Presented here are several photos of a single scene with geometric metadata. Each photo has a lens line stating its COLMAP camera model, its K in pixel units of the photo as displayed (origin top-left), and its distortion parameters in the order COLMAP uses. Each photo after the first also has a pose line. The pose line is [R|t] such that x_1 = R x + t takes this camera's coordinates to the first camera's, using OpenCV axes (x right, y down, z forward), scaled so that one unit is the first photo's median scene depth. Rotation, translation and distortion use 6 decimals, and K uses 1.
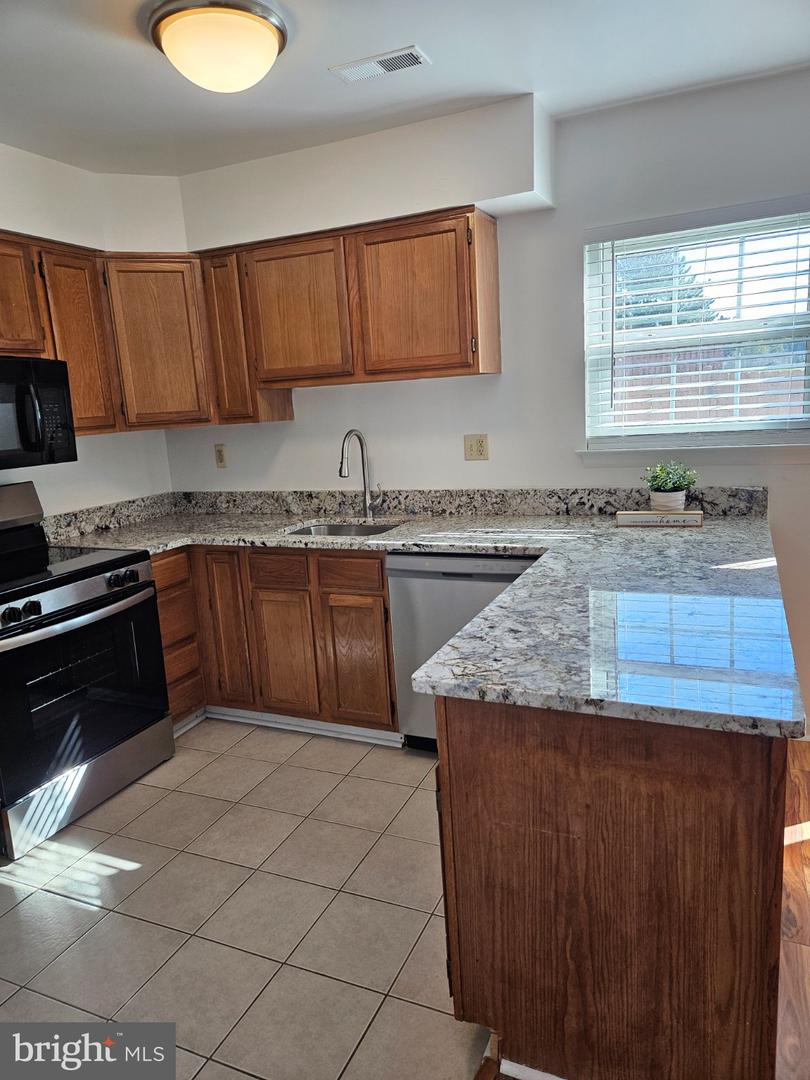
lens RADIAL K [[727.8, 0, 398.7], [0, 727.8, 546.4], [0, 0, 1]] dist [0.062438, -0.050163]
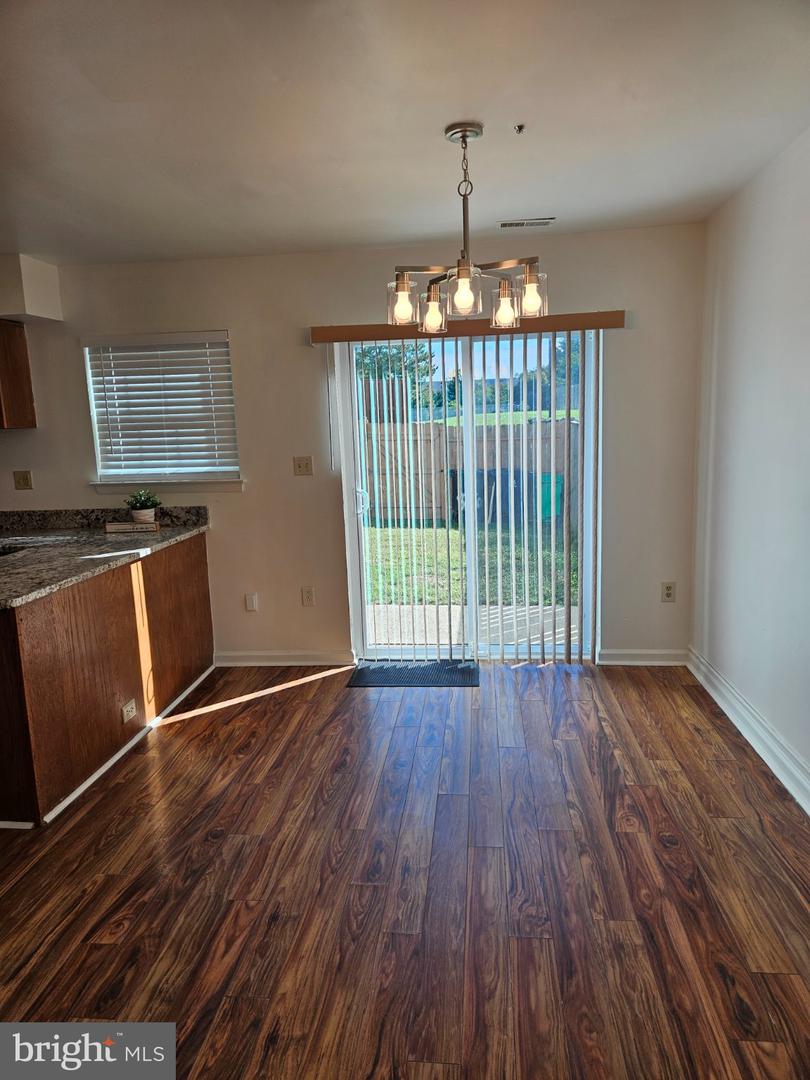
lens RADIAL K [[727.8, 0, 404.5], [0, 727.8, 538.6], [0, 0, 1]] dist [0.062438, -0.050163]
pose [[0.949491, -0.021670, 0.313045, 0.375514], [0.040838, 0.997662, -0.054804, 0.085820], [-0.311125, 0.064820, 0.948156, -0.581615]]
